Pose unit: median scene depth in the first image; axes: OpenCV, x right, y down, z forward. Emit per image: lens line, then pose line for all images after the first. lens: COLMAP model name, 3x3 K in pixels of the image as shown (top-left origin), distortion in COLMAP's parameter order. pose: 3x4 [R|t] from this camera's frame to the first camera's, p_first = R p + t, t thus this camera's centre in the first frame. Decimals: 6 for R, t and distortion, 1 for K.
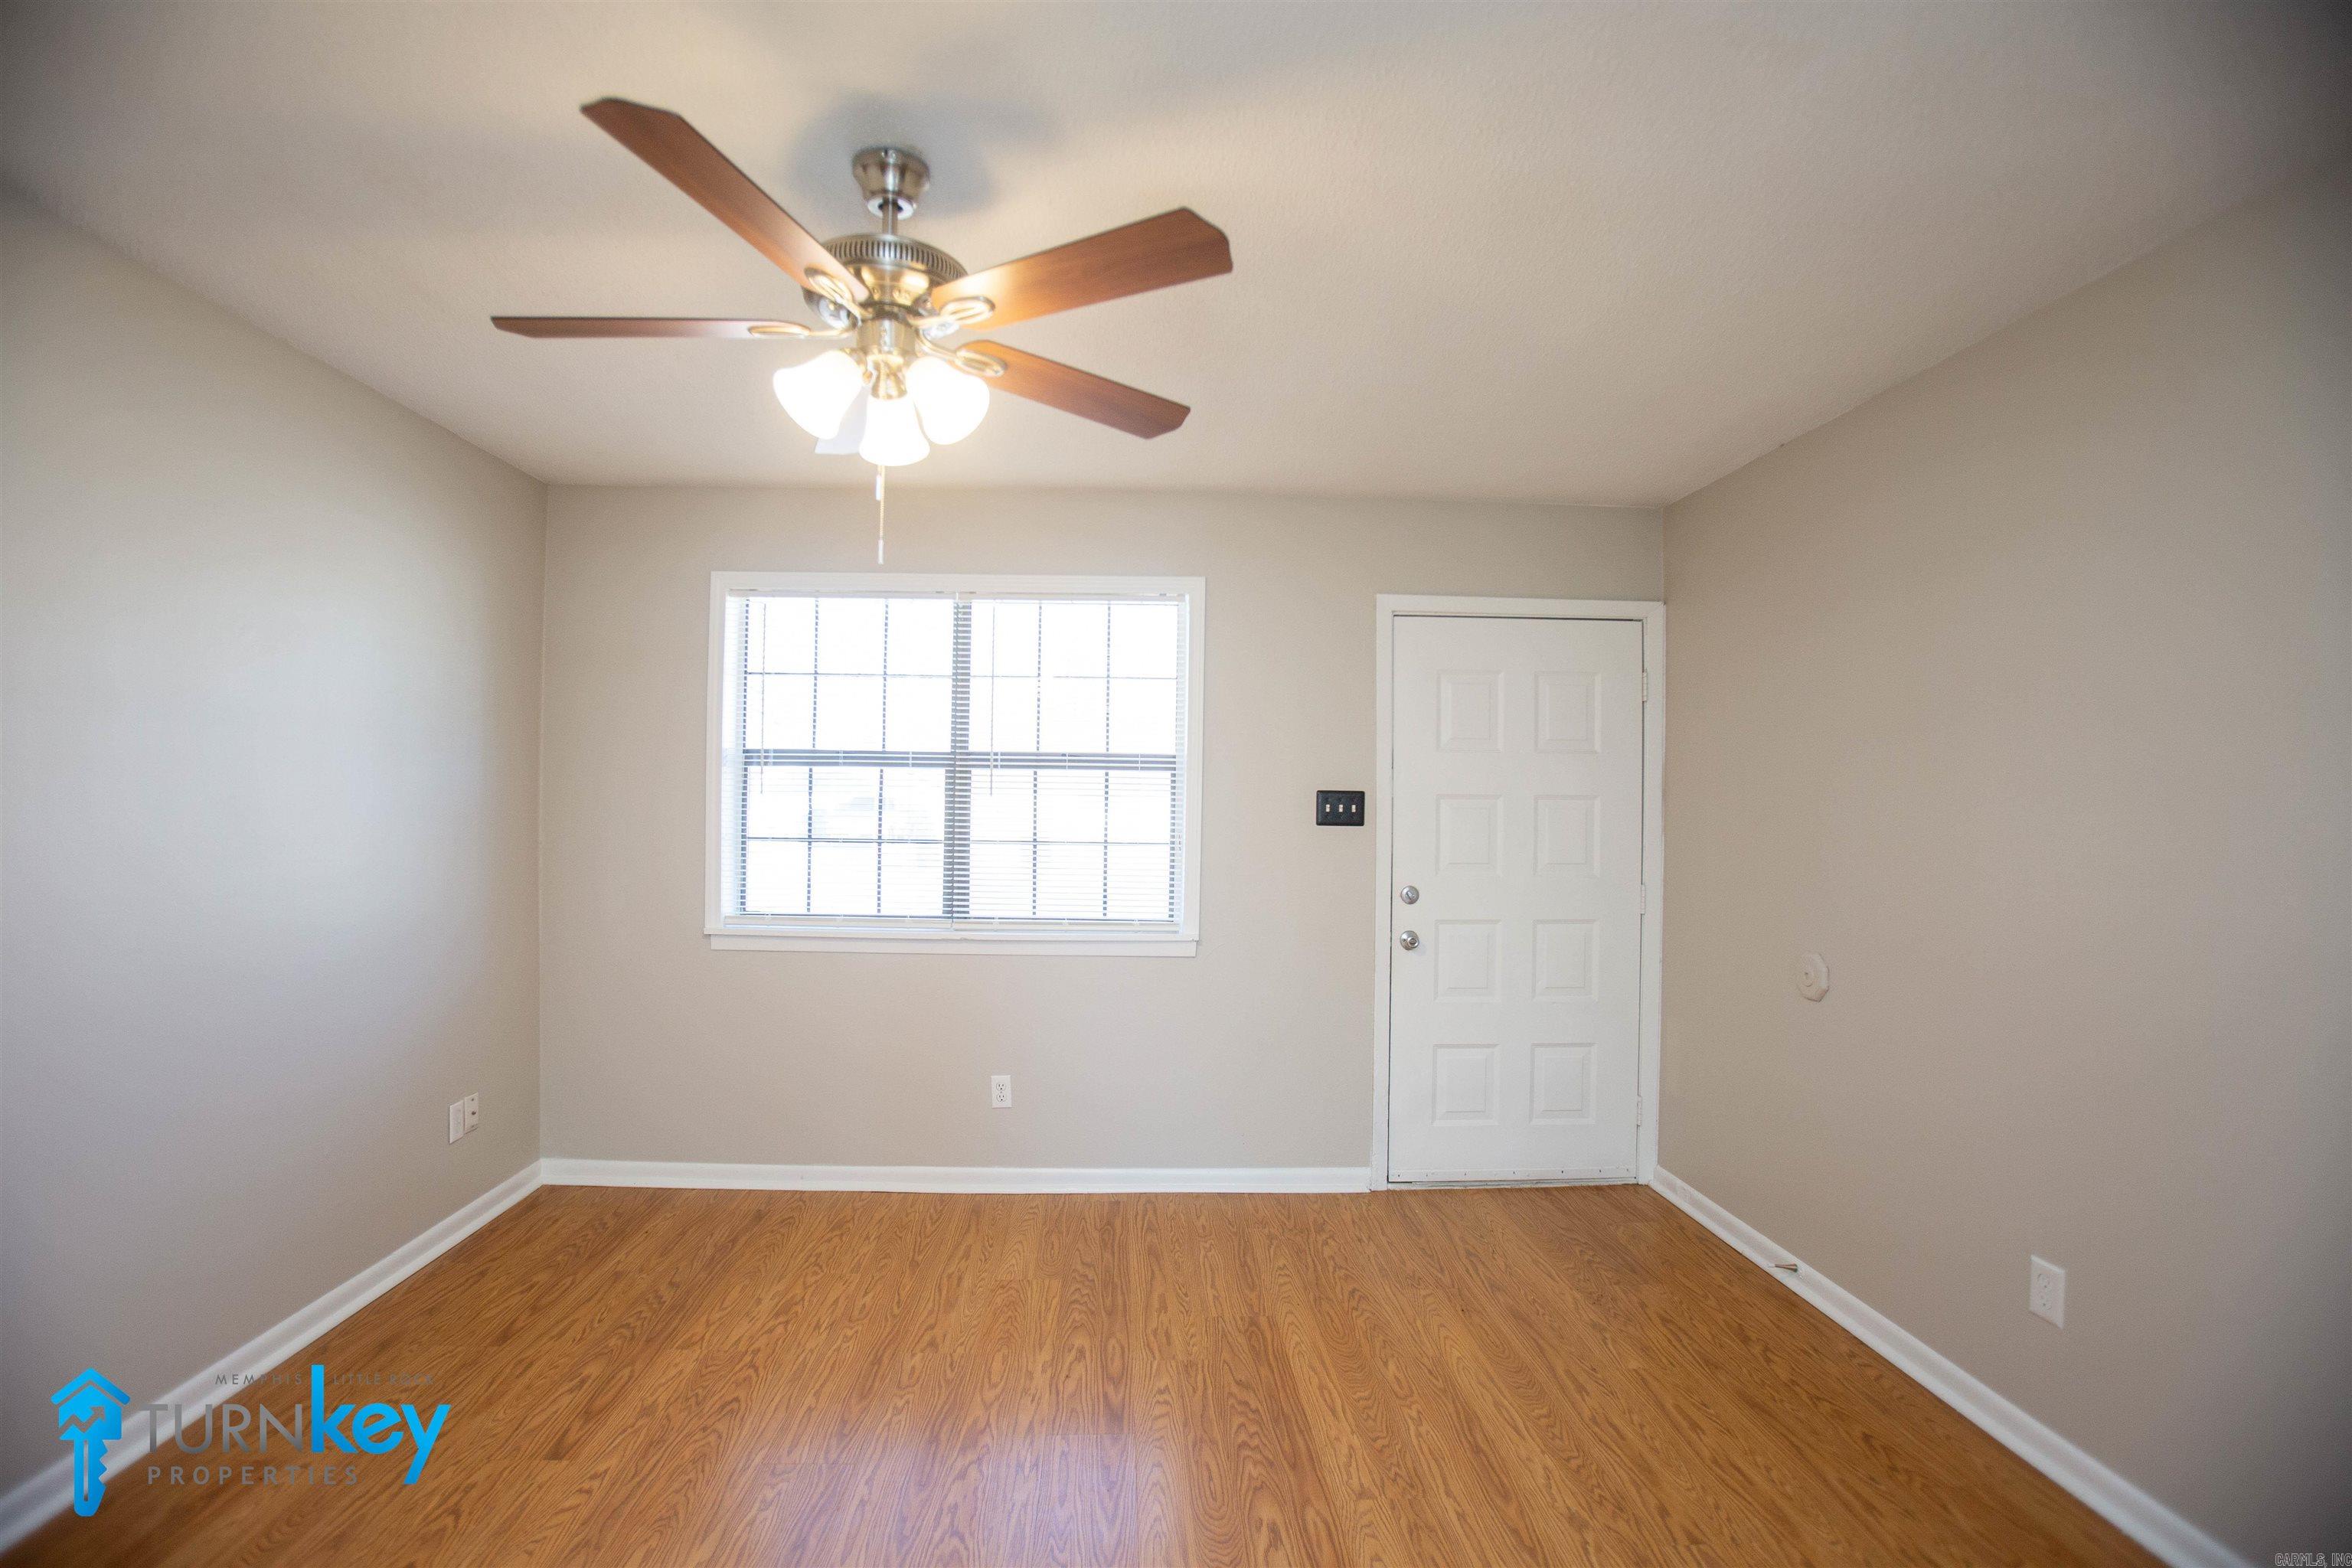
lens RADIAL K [[1067.1, 0, 1164.1], [0, 1067.1, 790.7], [0, 0, 1]] dist [-0.074149, 0.034194]
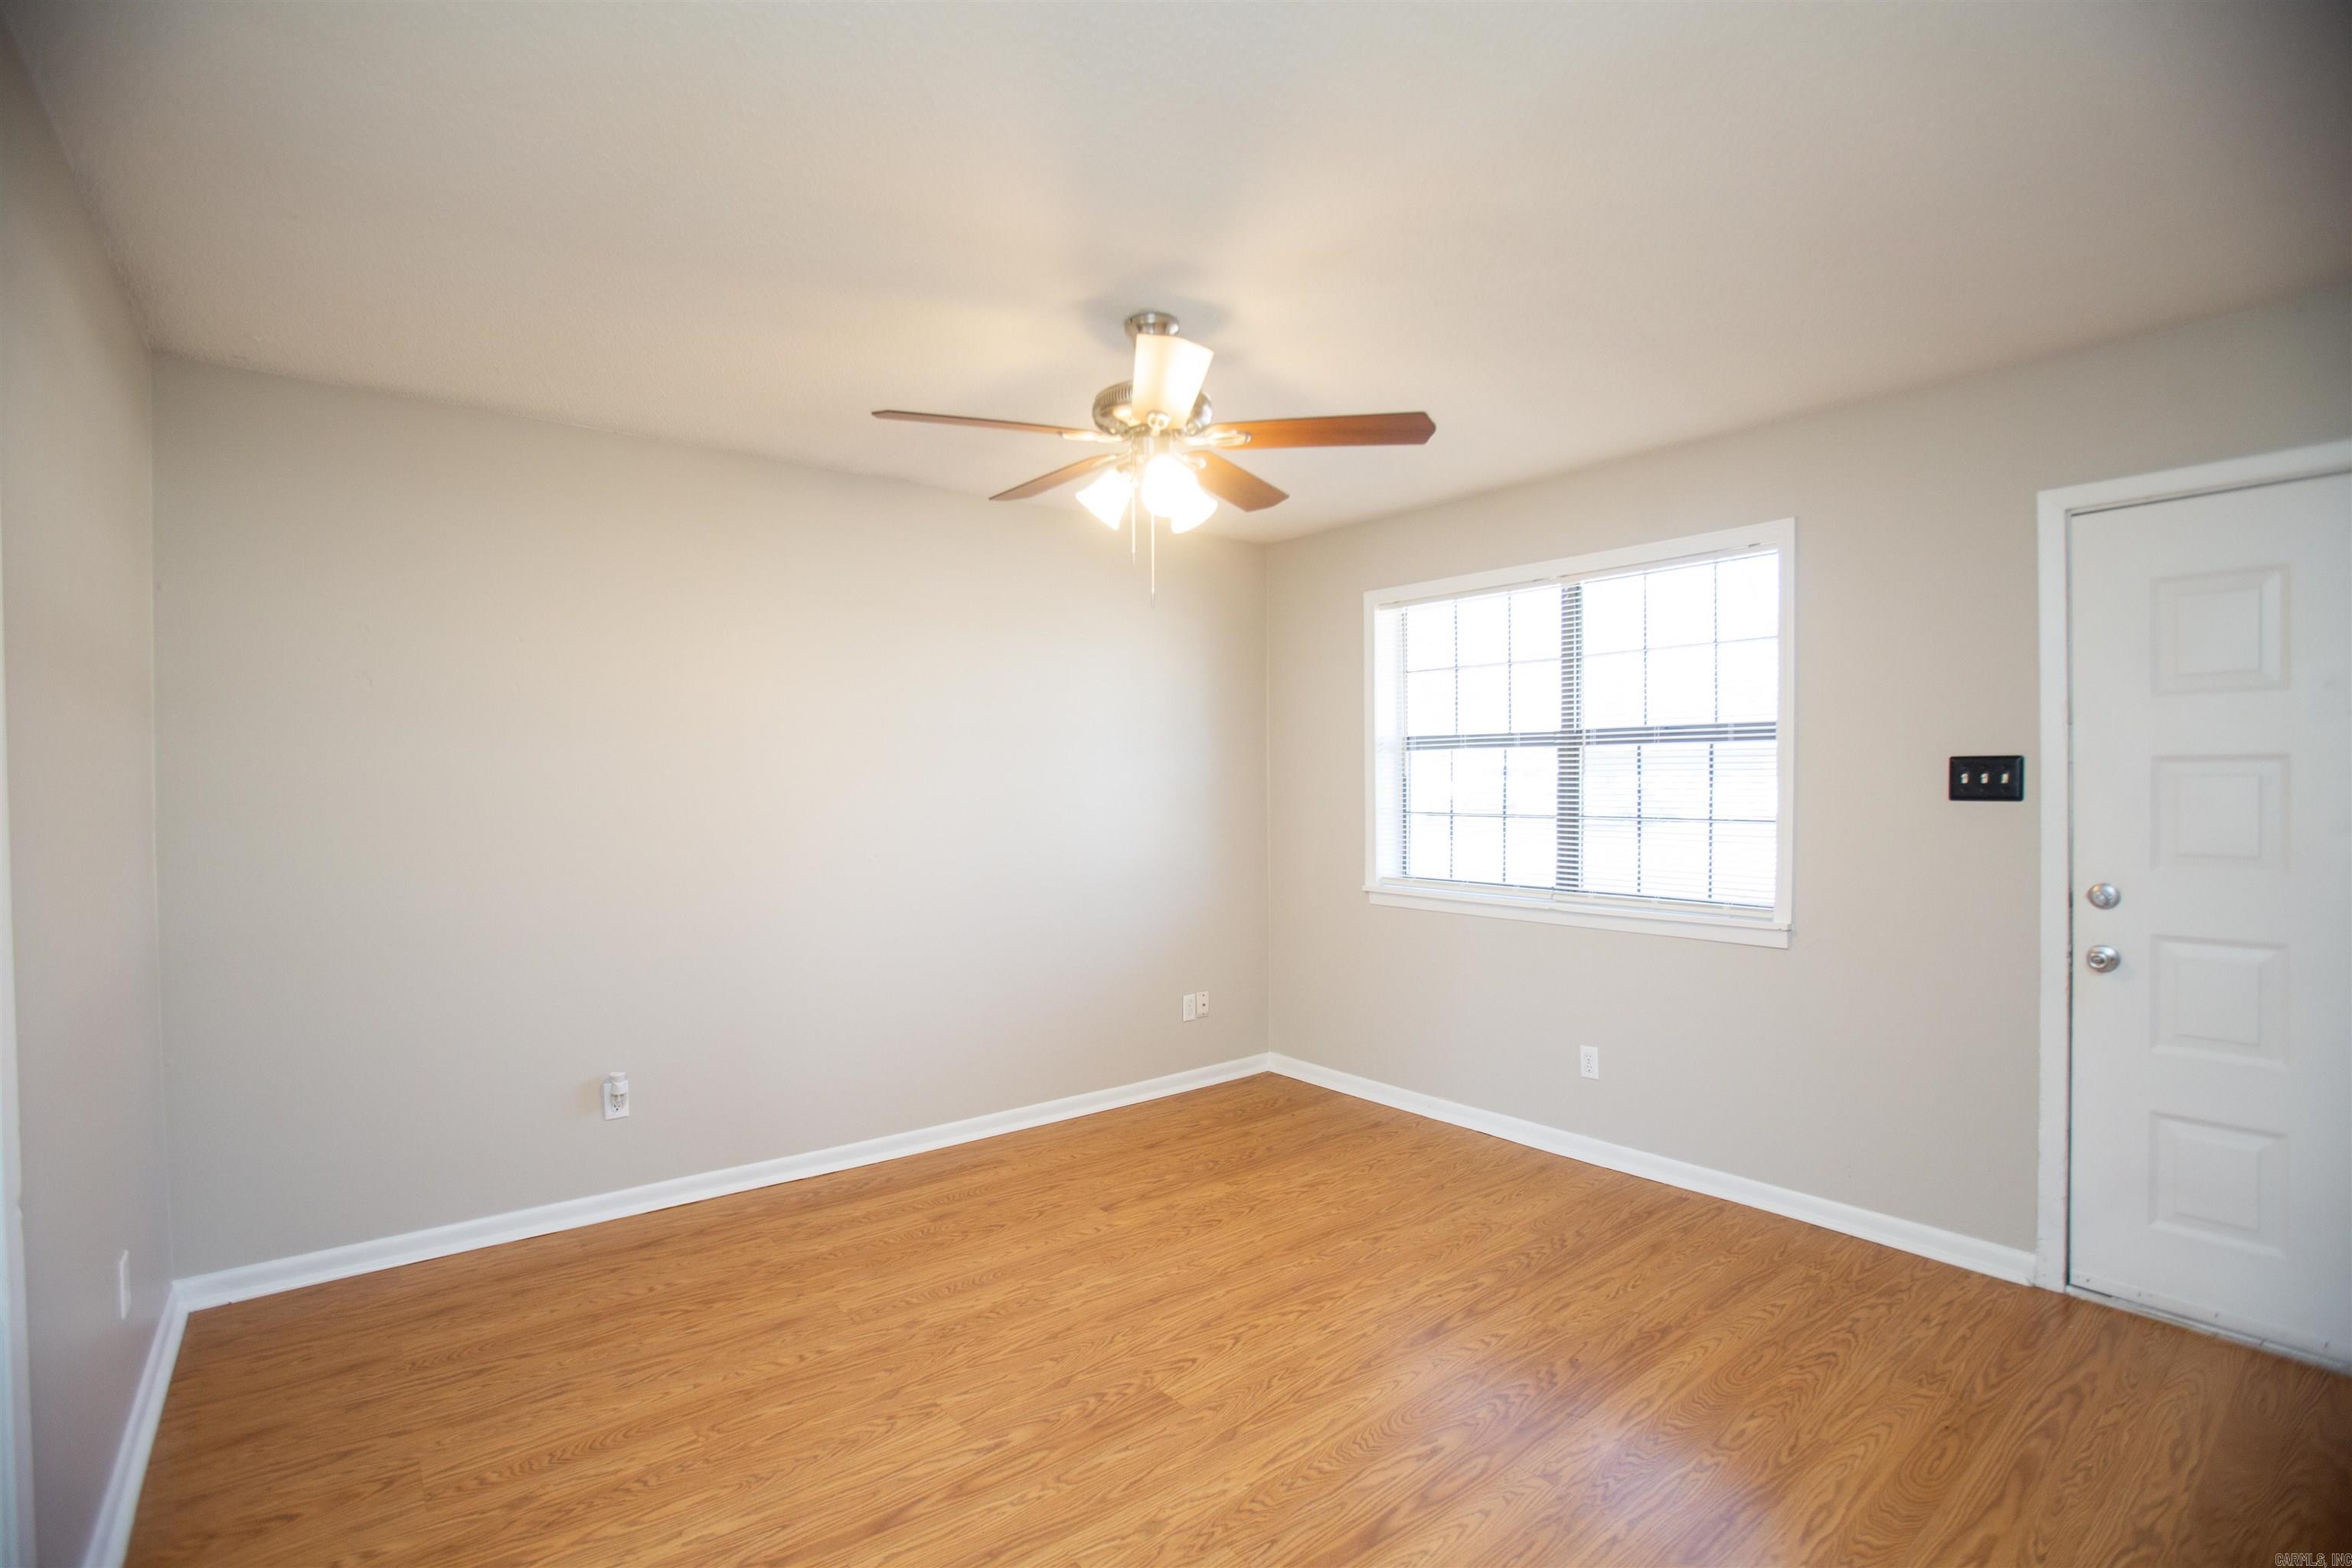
lens RADIAL K [[1067.1, 0, 1164.1], [0, 1067.1, 790.7], [0, 0, 1]] dist [-0.074149, 0.034194]
pose [[0.606883, -0.009001, -0.794740, 0.400627], [0.024417, 0.999675, 0.007323, 0.005273], [0.794416, -0.023849, 0.606905, 0.067559]]
